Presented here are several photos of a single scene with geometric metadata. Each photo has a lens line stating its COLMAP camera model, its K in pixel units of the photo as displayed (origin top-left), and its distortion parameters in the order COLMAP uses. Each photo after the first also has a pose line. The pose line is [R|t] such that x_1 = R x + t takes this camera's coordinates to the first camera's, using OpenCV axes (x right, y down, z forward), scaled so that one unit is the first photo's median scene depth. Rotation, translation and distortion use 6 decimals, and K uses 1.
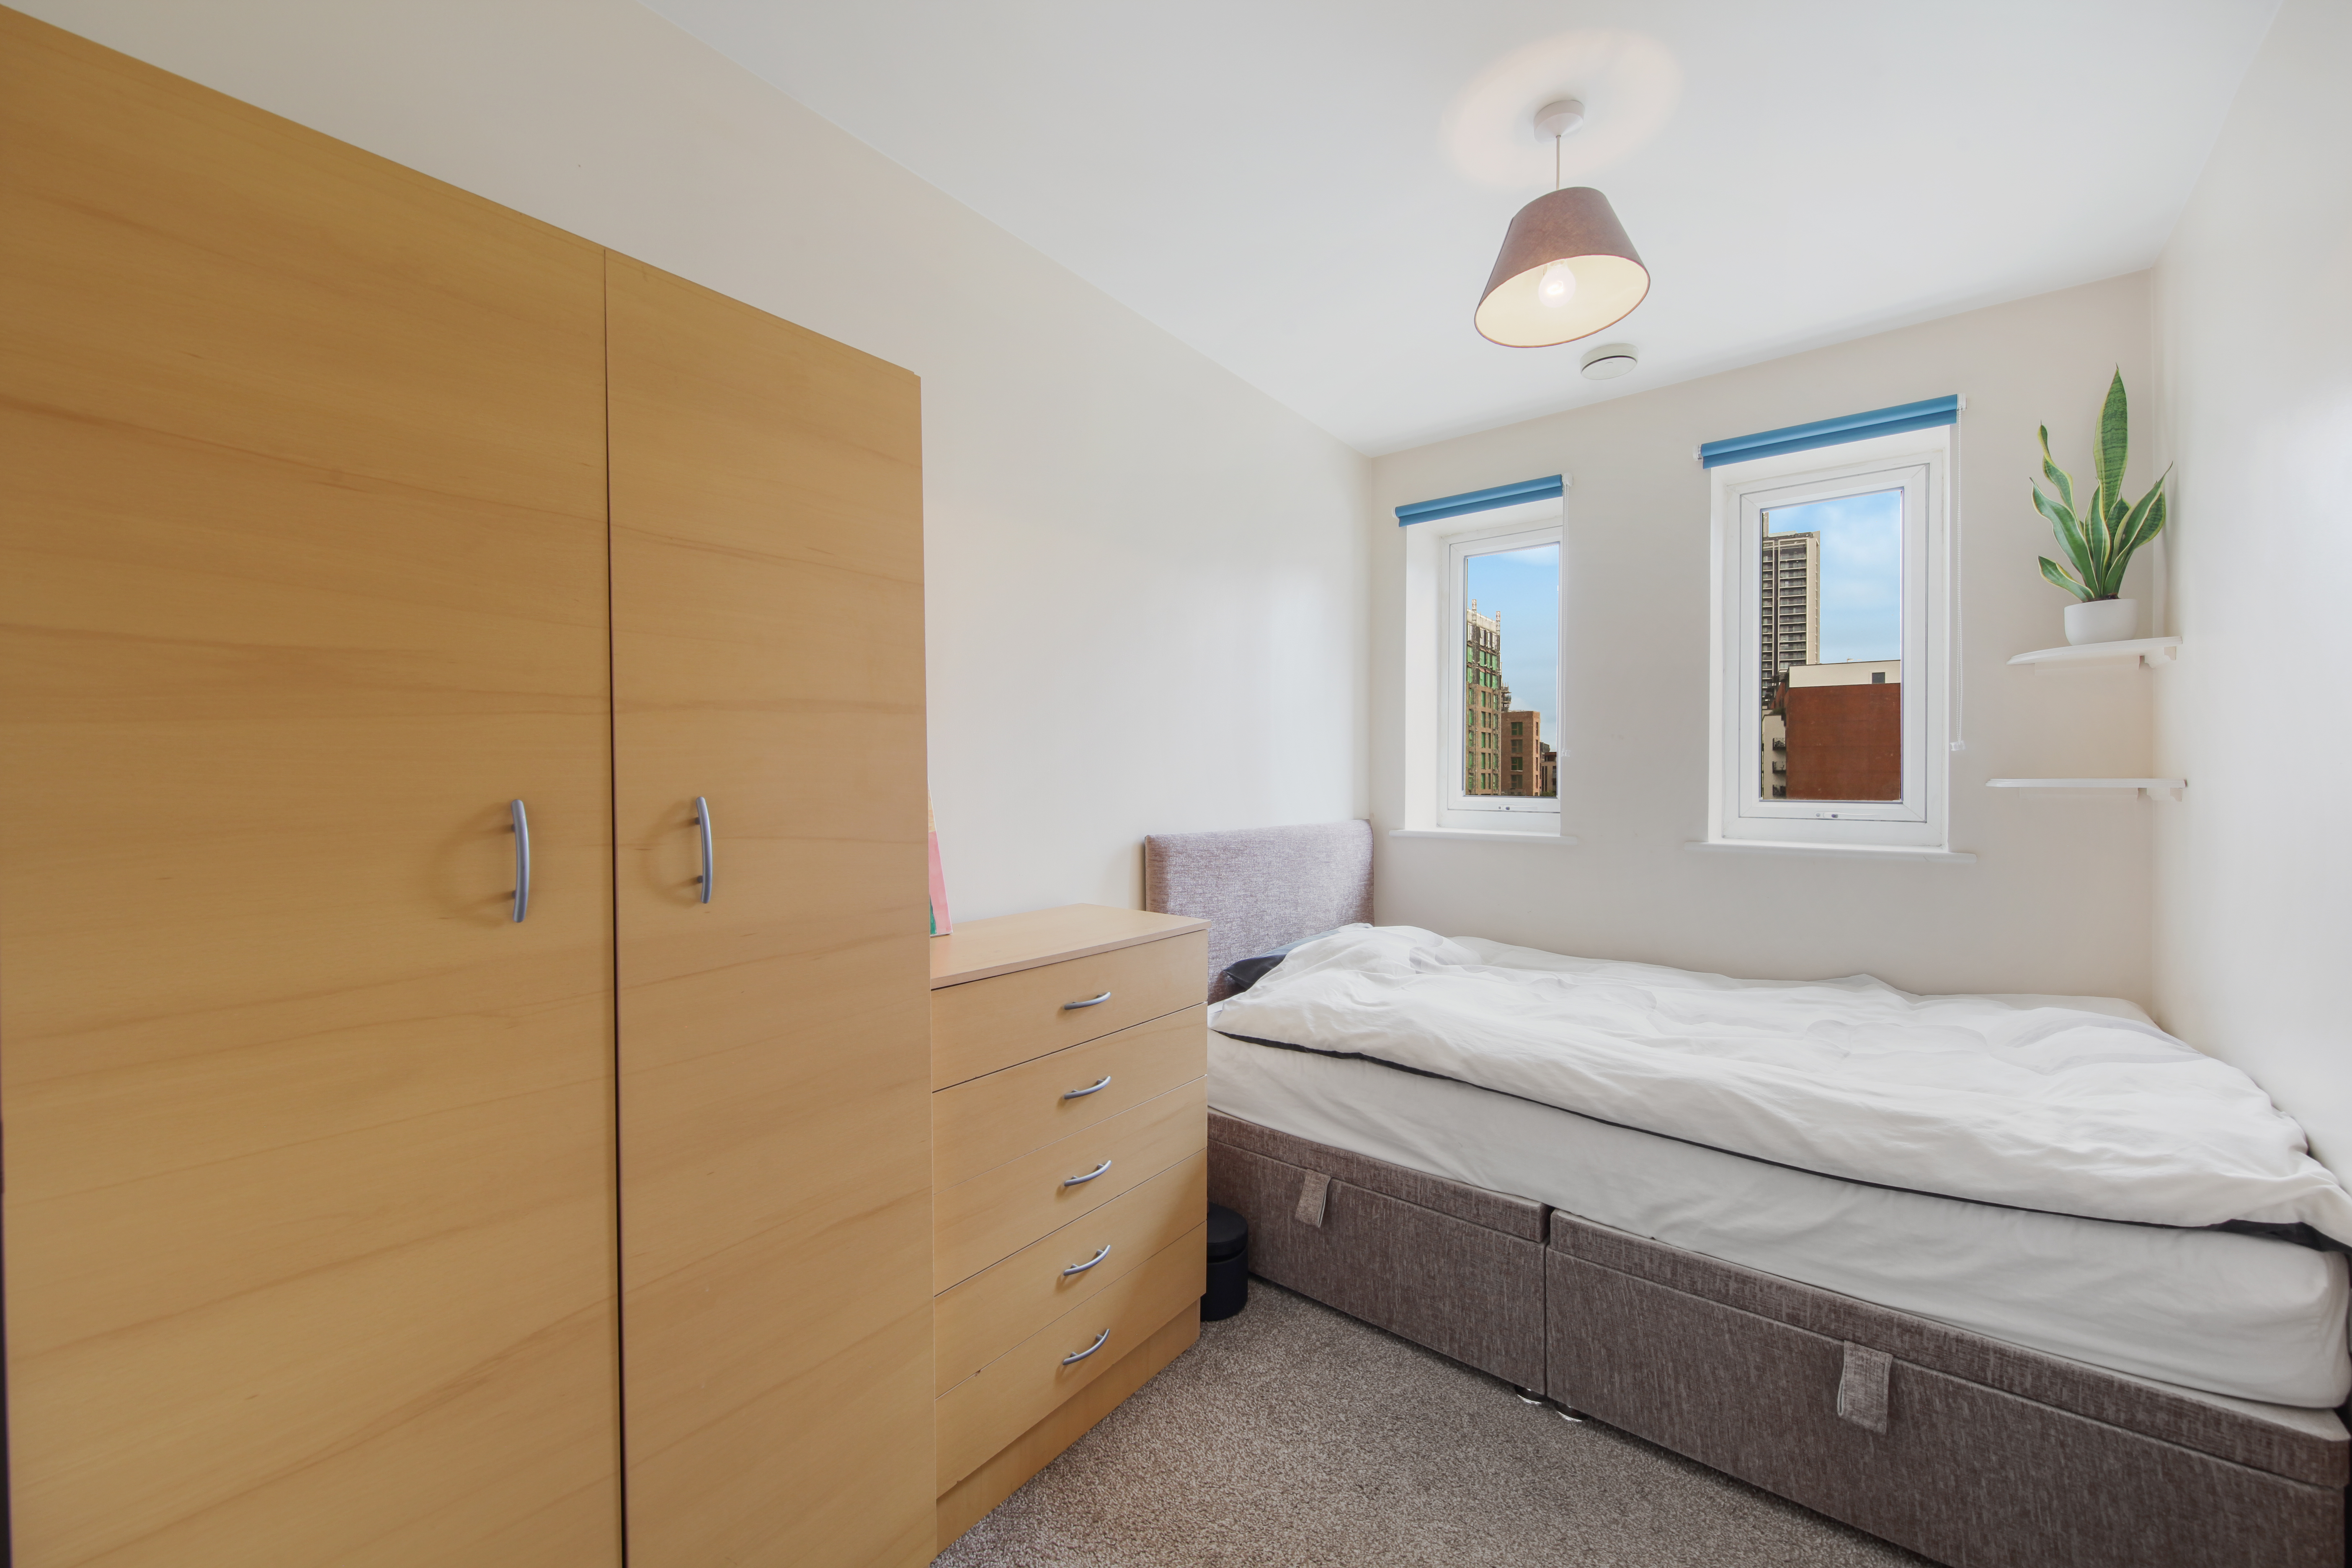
lens RADIAL K [[888.0, 0, 1177.4], [0, 888.0, 778.1], [0, 0, 1]] dist [0.000889, -0.003476]
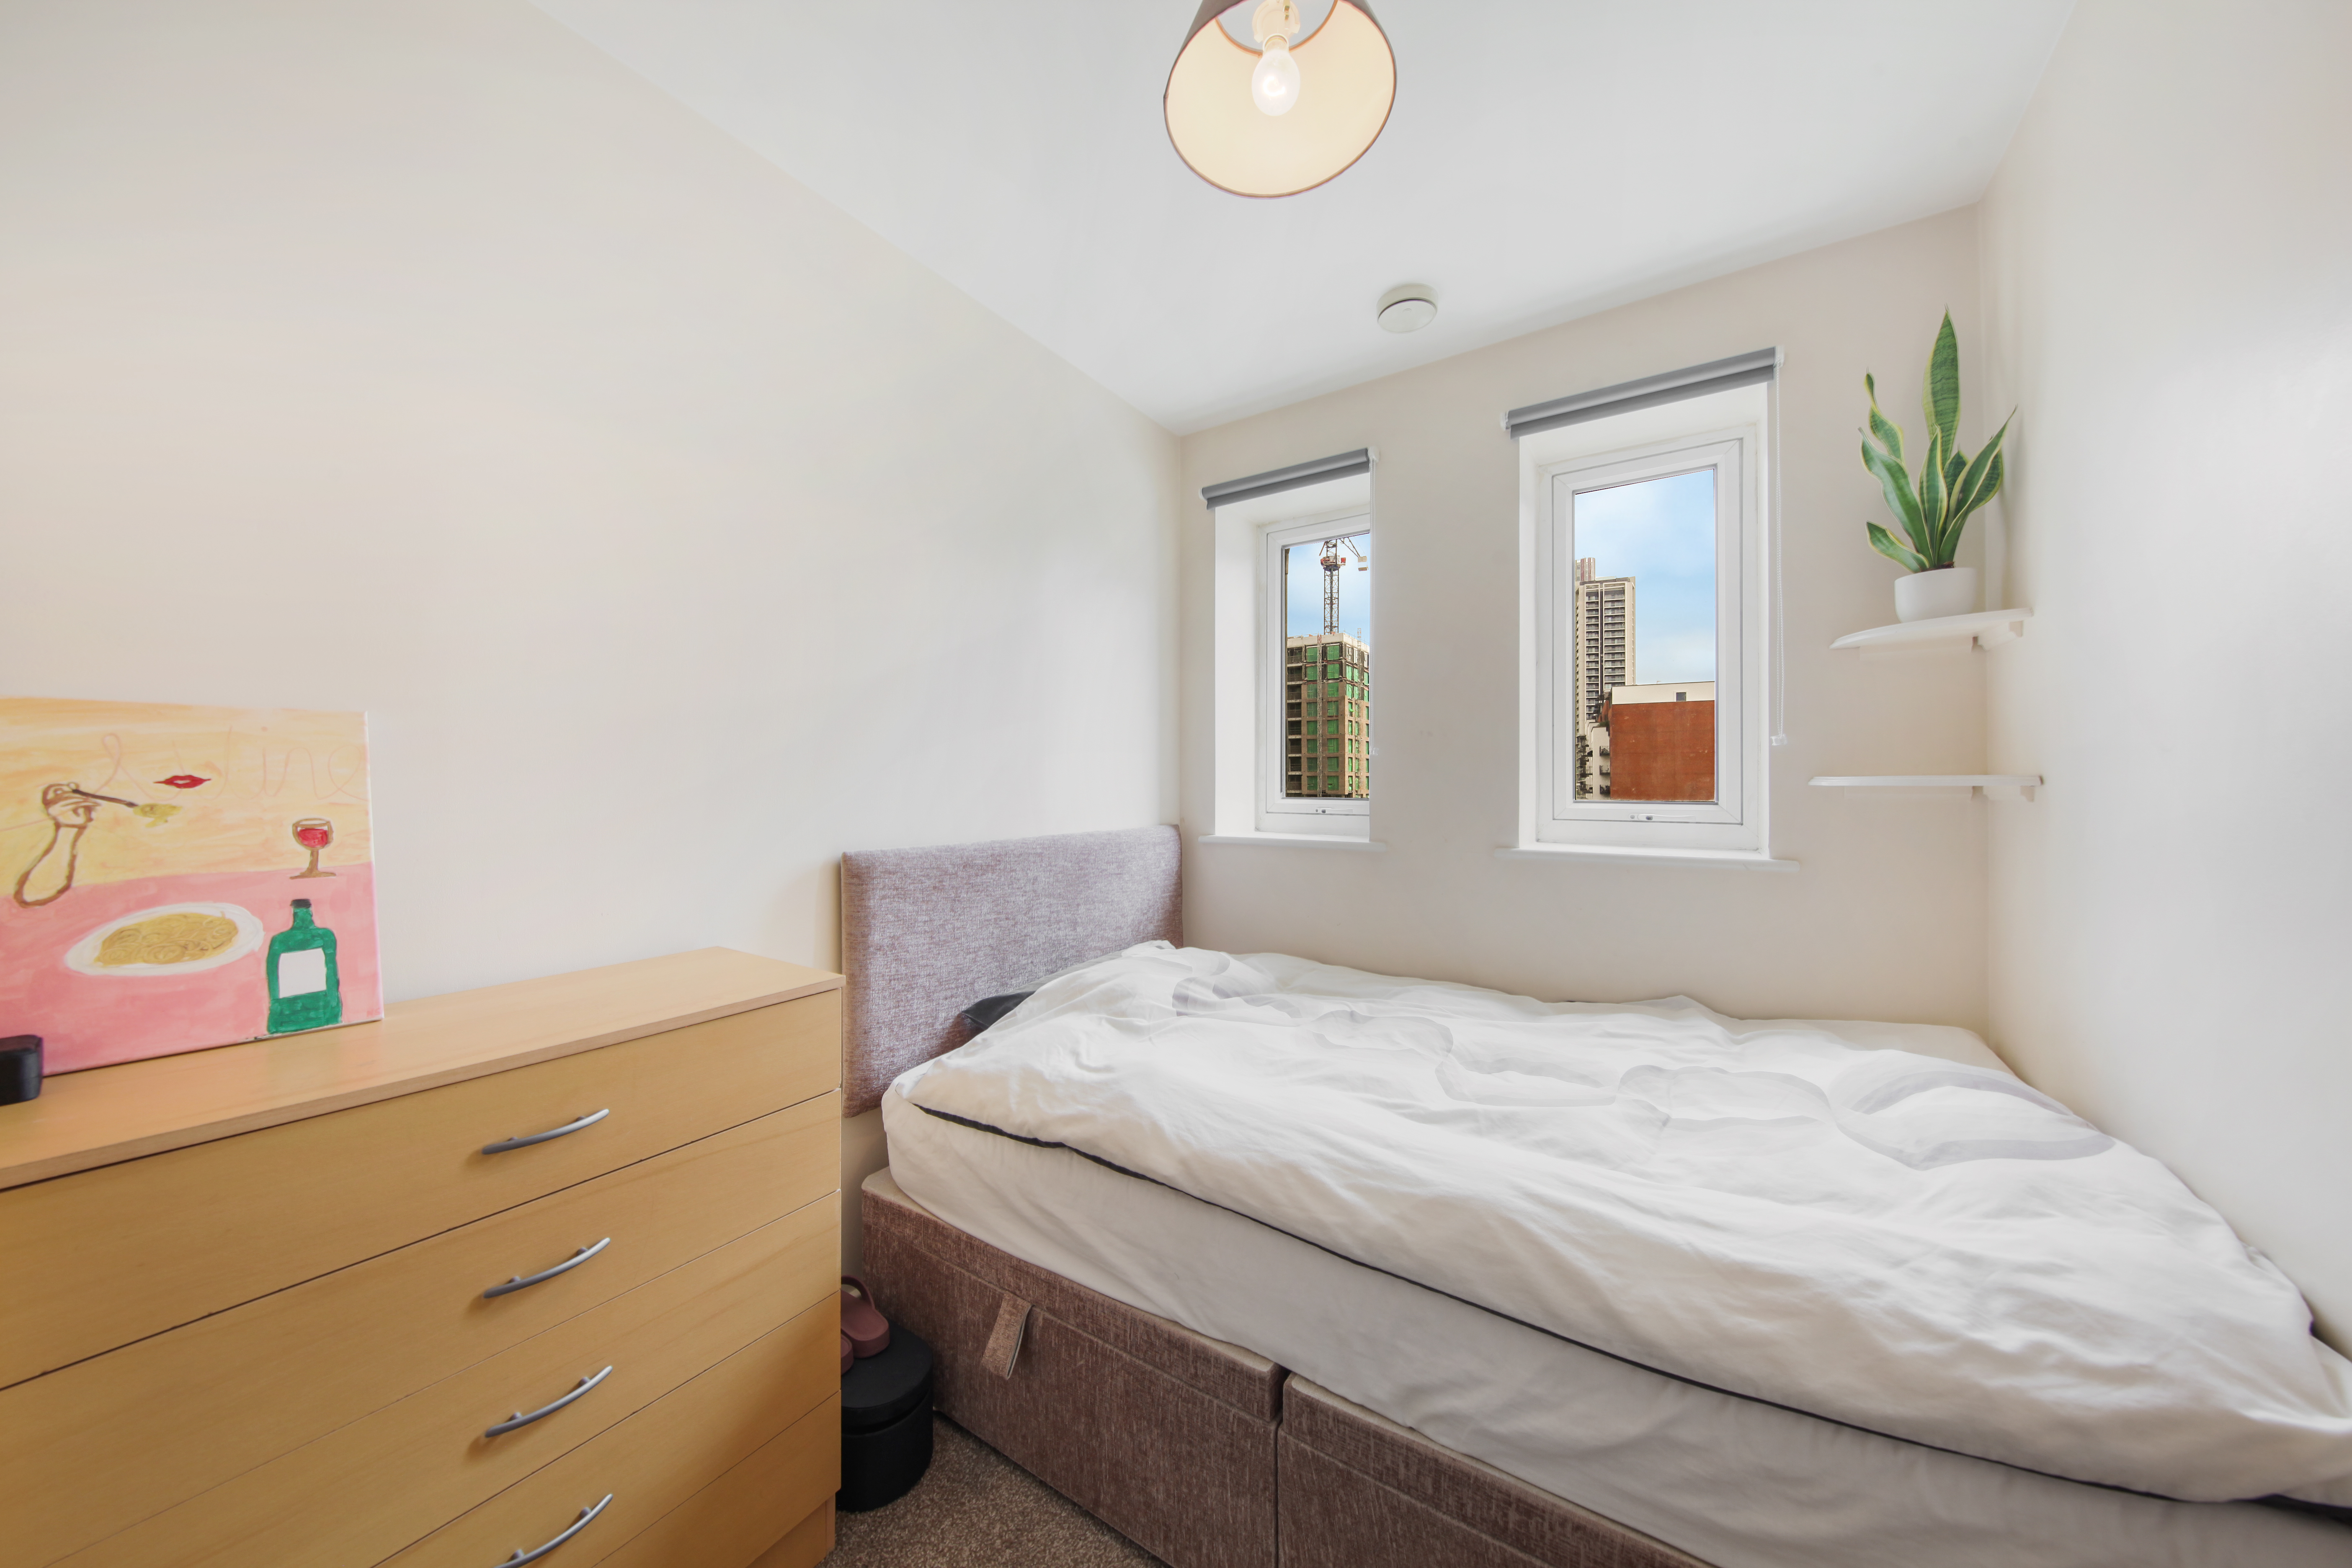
lens RADIAL K [[775.6, 0, 1184.0], [0, 775.6, 781.3], [0, 0, 1]] dist [0.001178, -0.005088]
pose [[0.995145, -0.005035, 0.098292, 0.234594], [0.005098, 0.999987, -0.000391, 0.002602], [-0.098288, 0.000890, 0.995158, 0.319053]]
